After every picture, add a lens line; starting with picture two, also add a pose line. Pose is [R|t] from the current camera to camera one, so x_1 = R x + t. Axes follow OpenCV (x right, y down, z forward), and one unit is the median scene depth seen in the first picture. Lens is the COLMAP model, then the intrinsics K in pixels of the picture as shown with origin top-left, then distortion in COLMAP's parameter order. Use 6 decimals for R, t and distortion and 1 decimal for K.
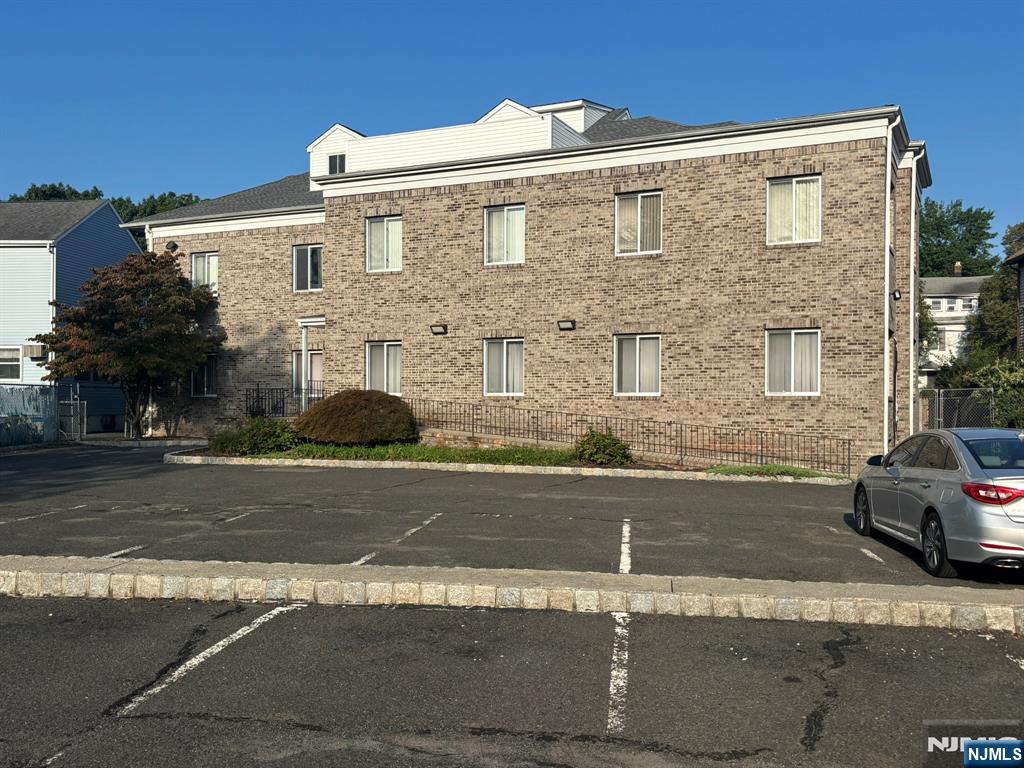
lens RADIAL K [[967.6, 0, 510.2], [0, 967.6, 386.5], [0, 0, 1]] dist [0.089119, 0.000000]
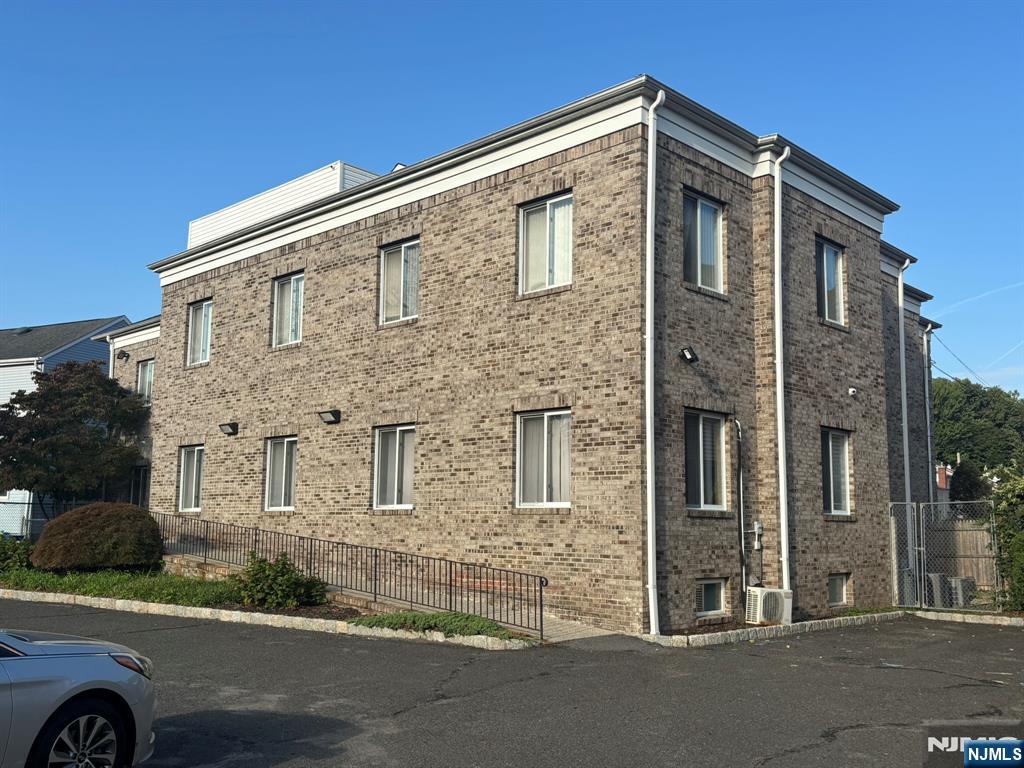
lens RADIAL K [[967.6, 0, 513.1], [0, 967.6, 383.8], [0, 0, 1]] dist [0.089119, 0.000000]
pose [[0.942526, -0.043262, -0.331320, 0.475504], [0.001702, 0.992191, -0.124714, 0.007309], [0.334128, 0.116982, 0.935240, 0.332719]]
